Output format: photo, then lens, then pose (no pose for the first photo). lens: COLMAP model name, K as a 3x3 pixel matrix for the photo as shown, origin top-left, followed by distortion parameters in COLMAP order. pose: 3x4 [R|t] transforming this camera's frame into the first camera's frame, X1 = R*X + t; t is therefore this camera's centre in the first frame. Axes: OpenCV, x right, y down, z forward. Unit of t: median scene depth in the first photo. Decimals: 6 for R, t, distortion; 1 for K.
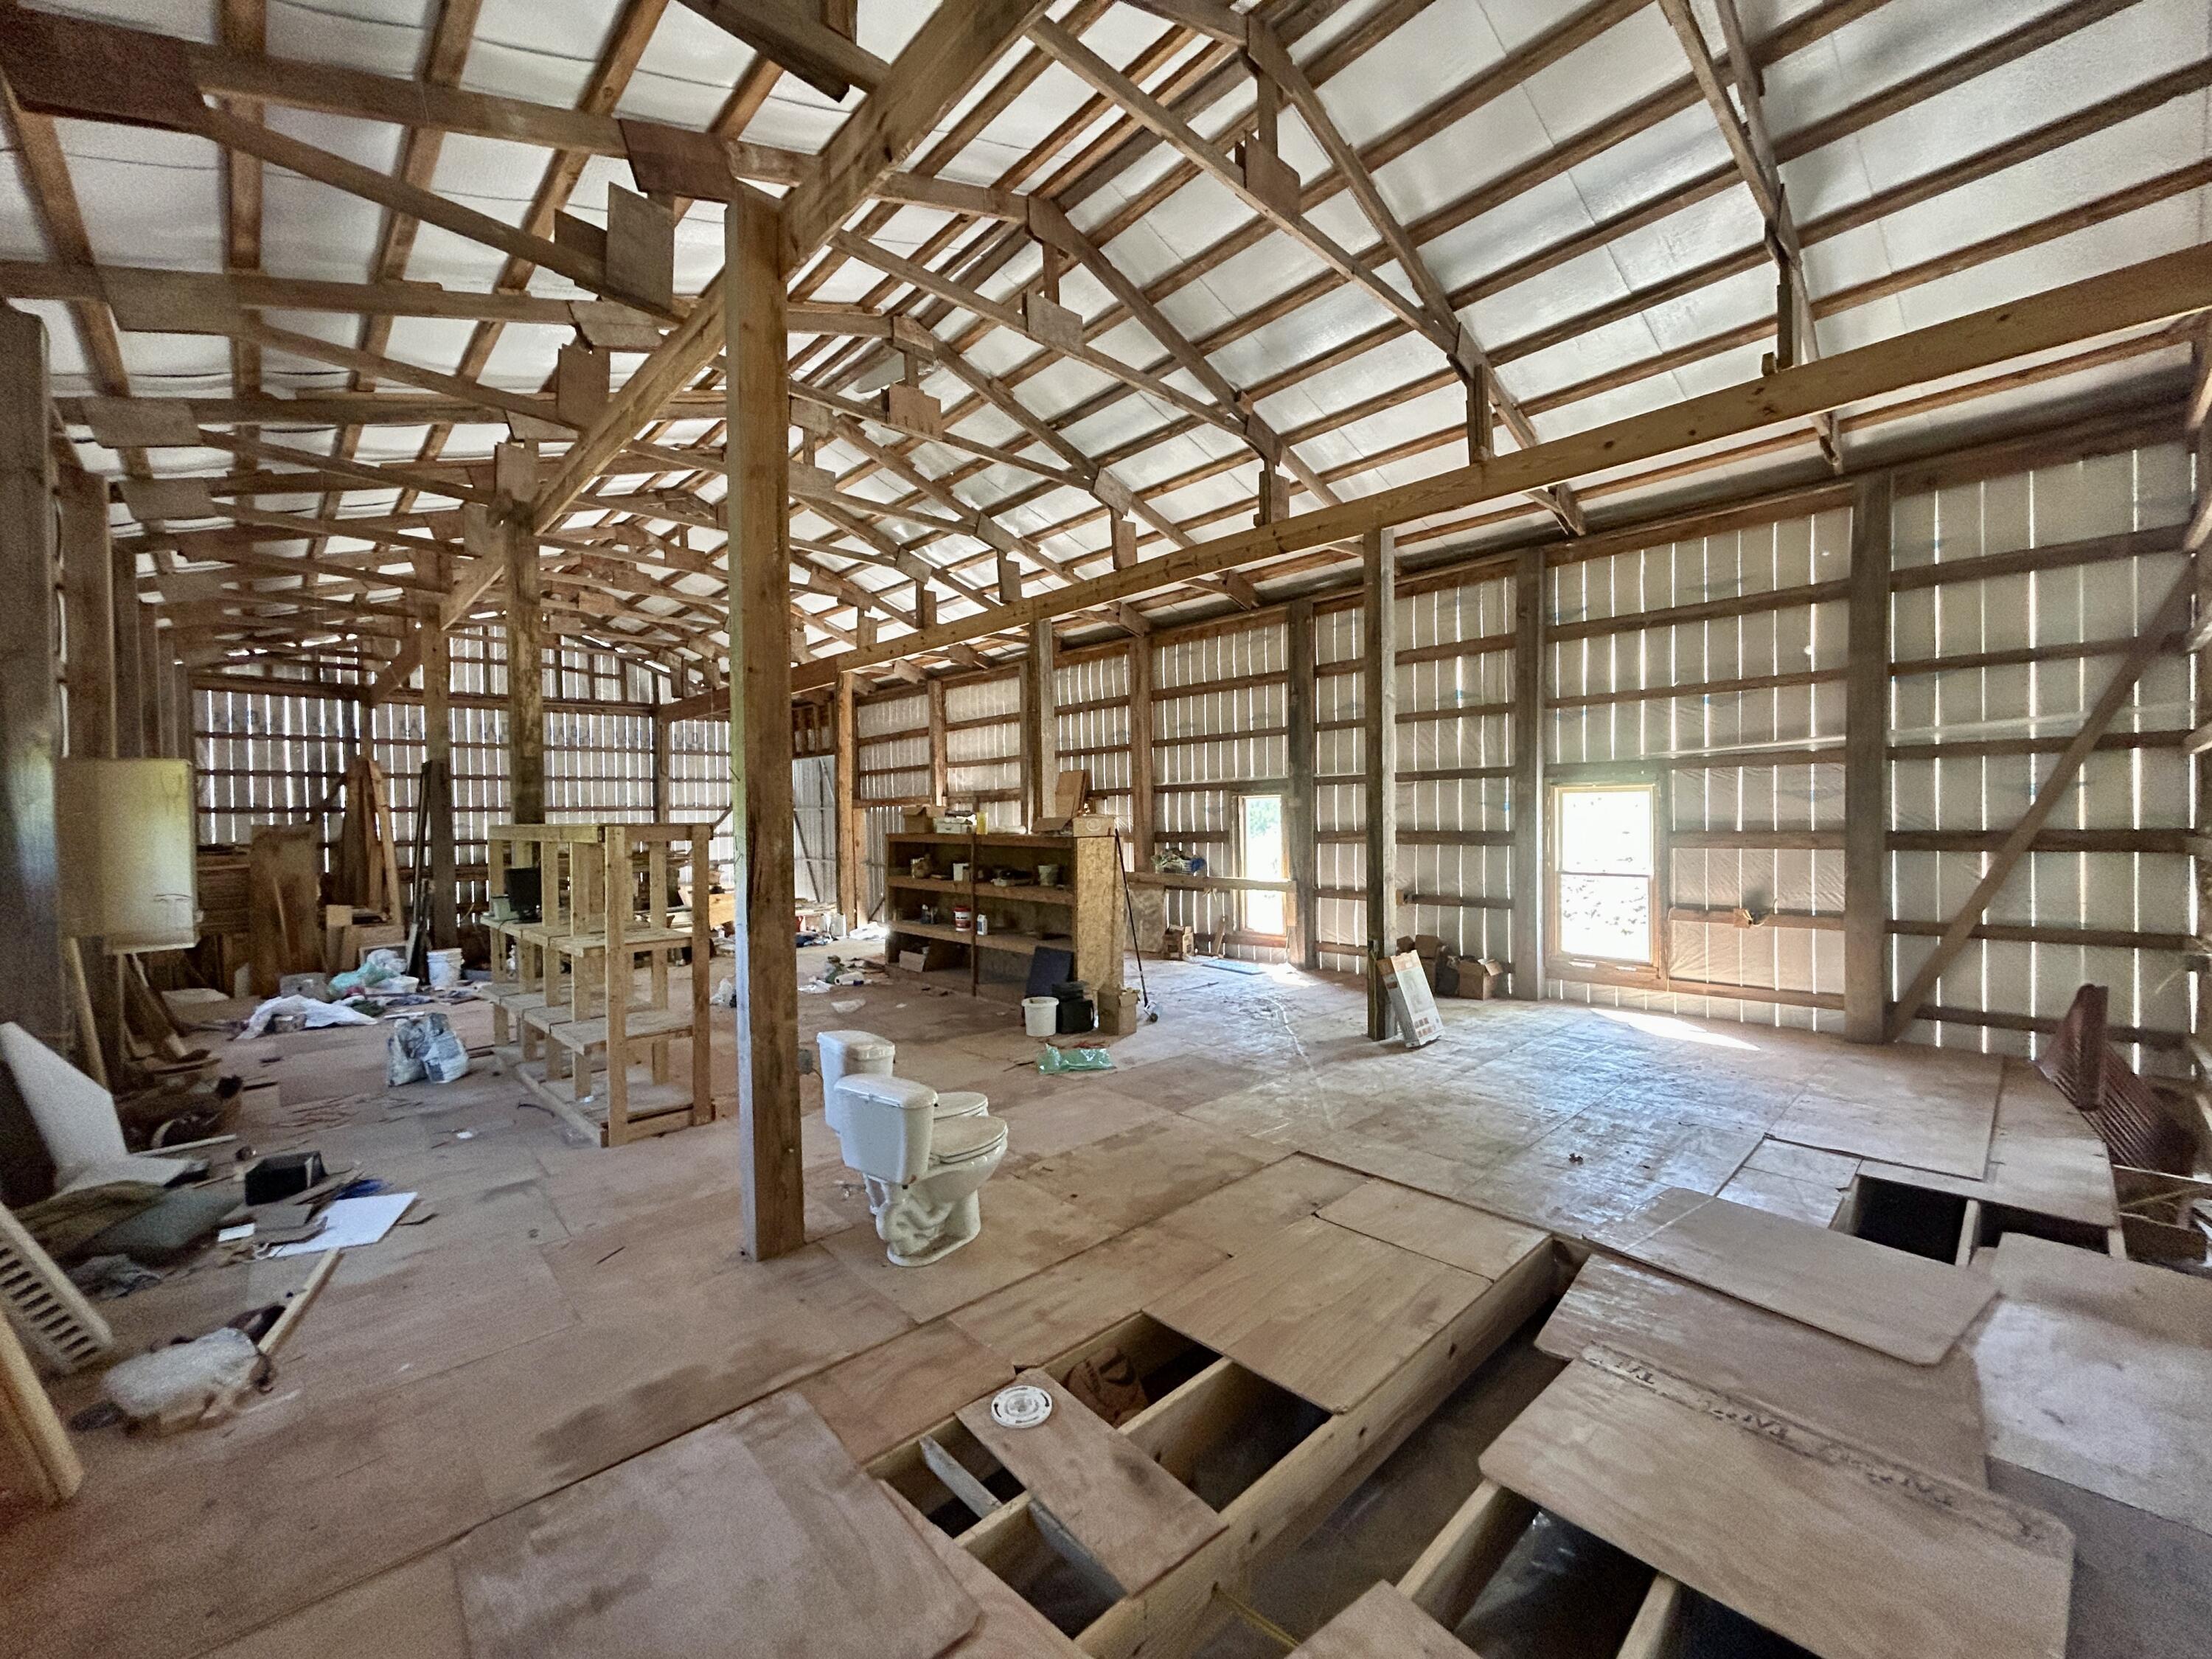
lens RADIAL K [[884.2, 0, 1099.7], [0, 884.2, 839.4], [0, 0, 1]] dist [0.000699, -0.000336]
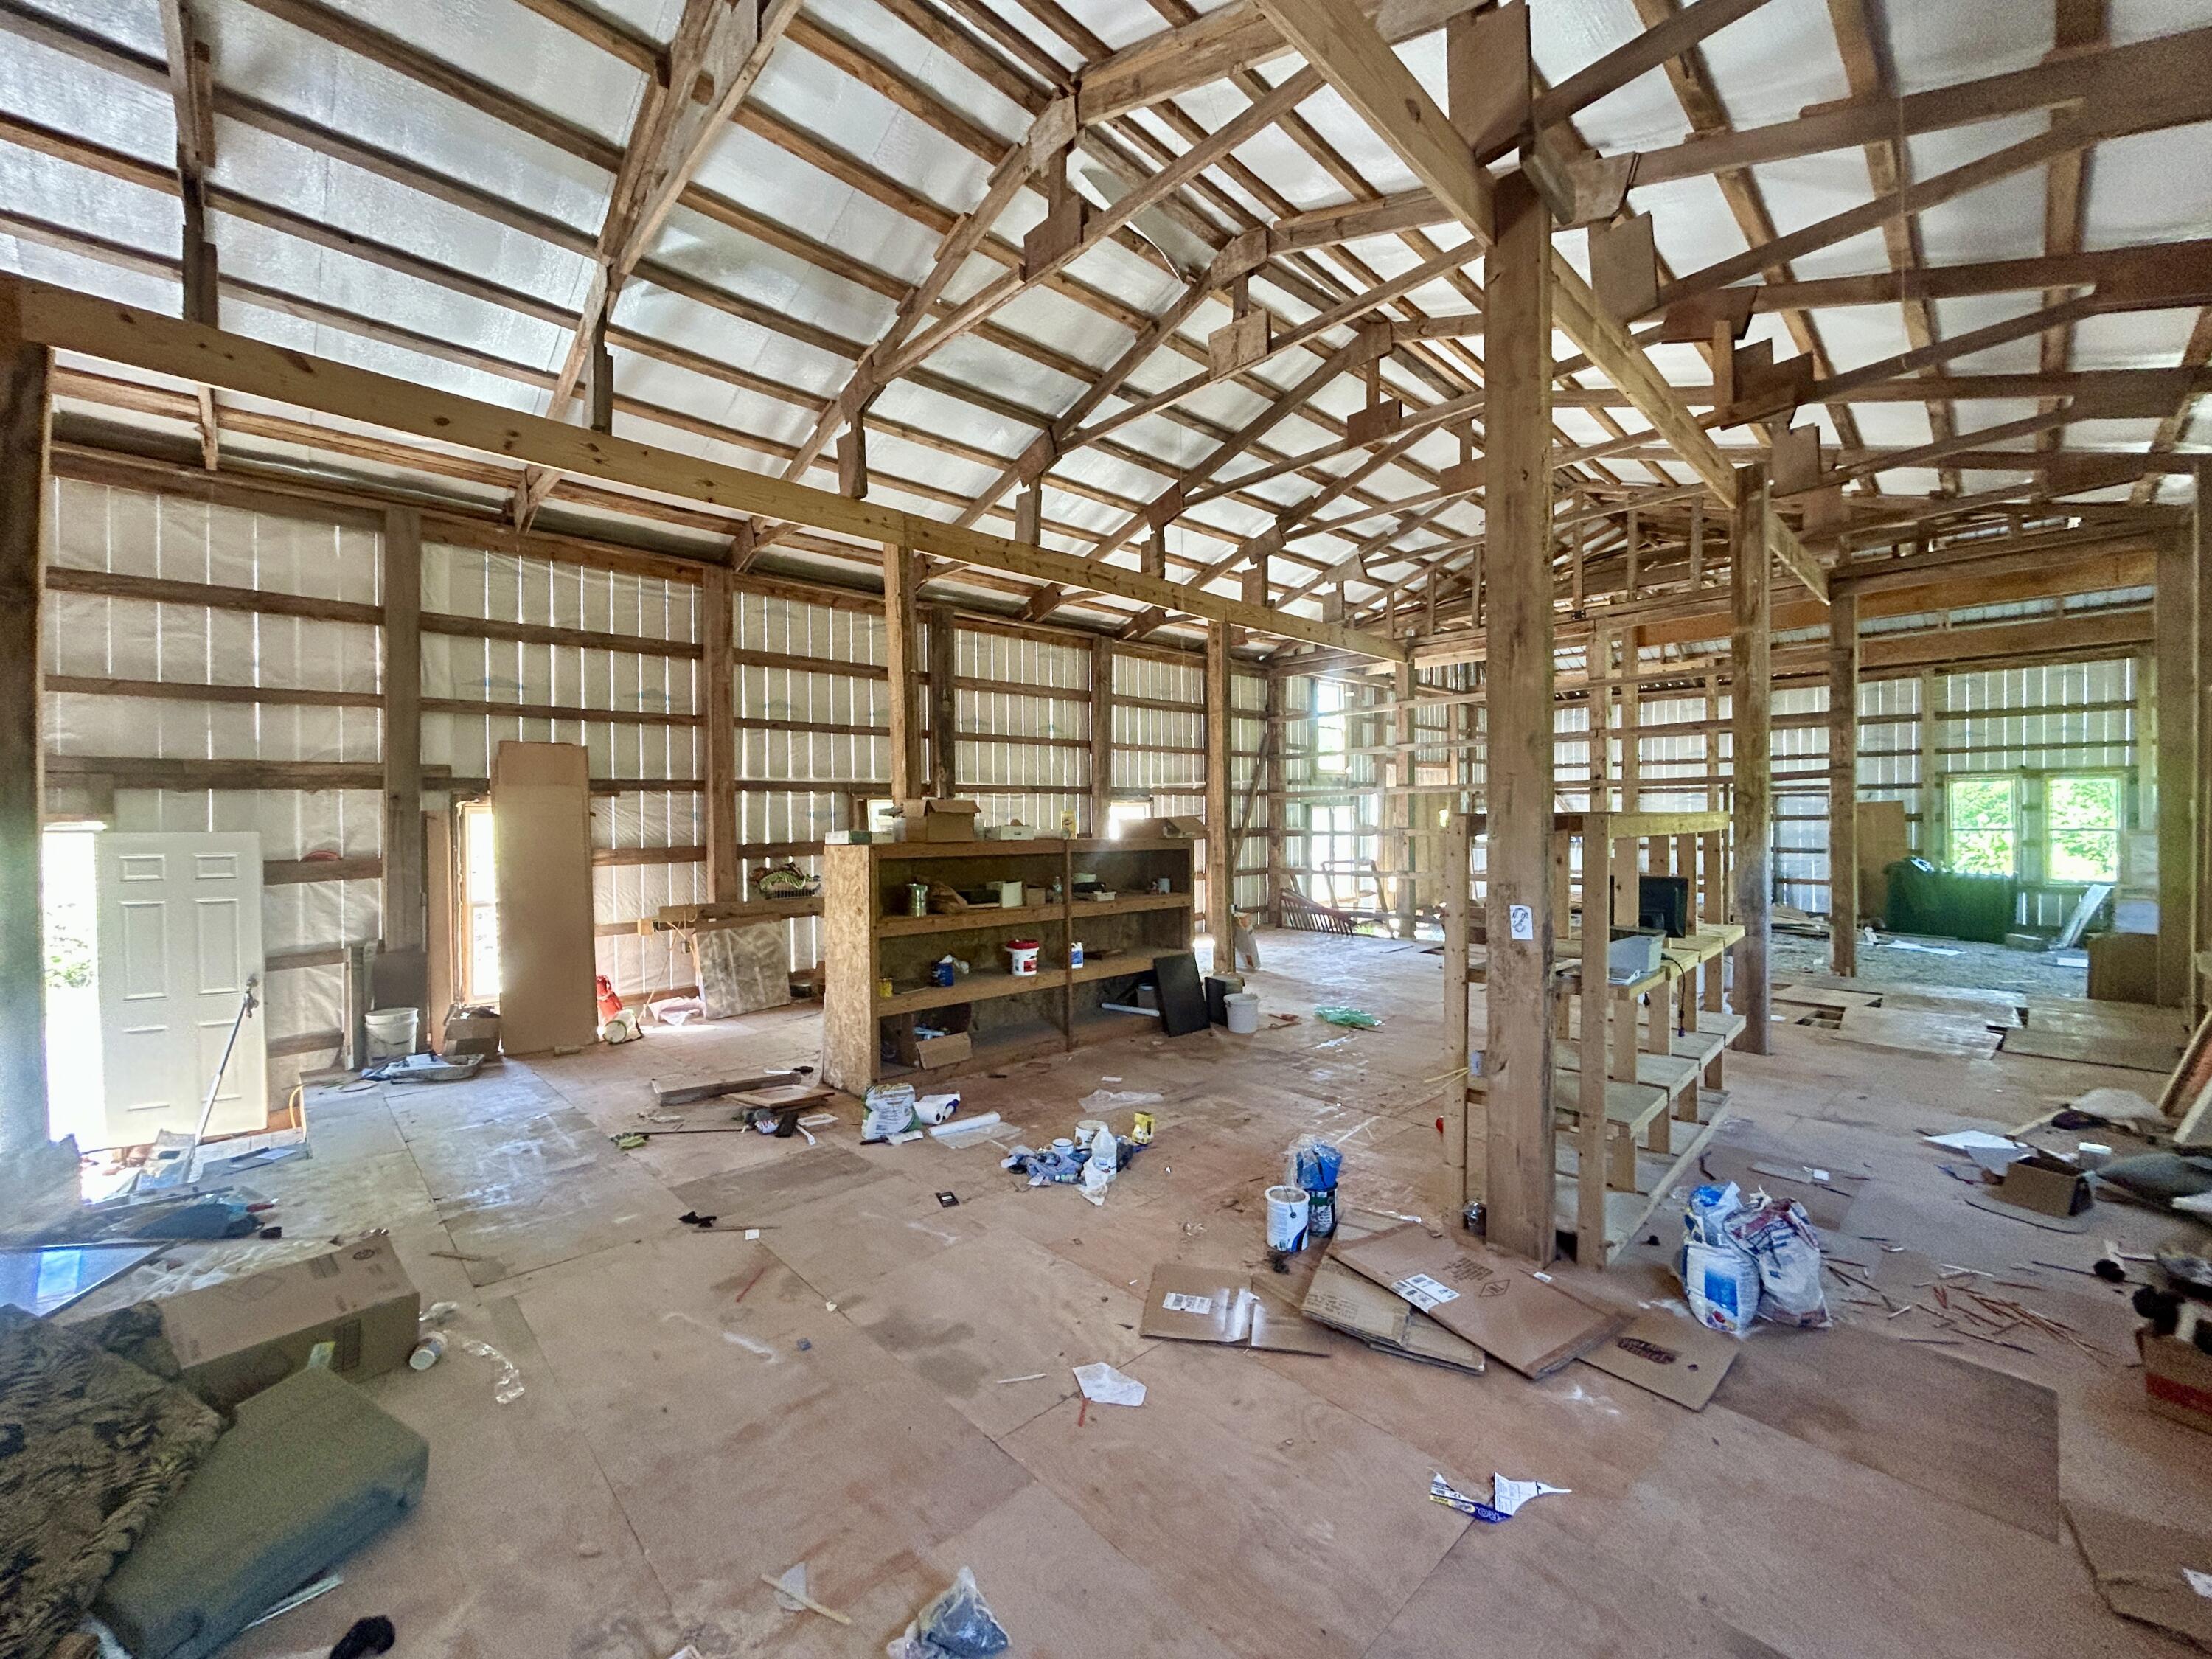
lens RADIAL K [[884.2, 0, 1107.0], [0, 884.2, 823.3], [0, 0, 1]] dist [0.000699, -0.000336]
pose [[0.000591, 0.009653, 0.999953, -0.676963], [0.033994, 0.999375, -0.009667, -0.008398], [-0.999422, 0.033998, 0.000262, 0.720964]]
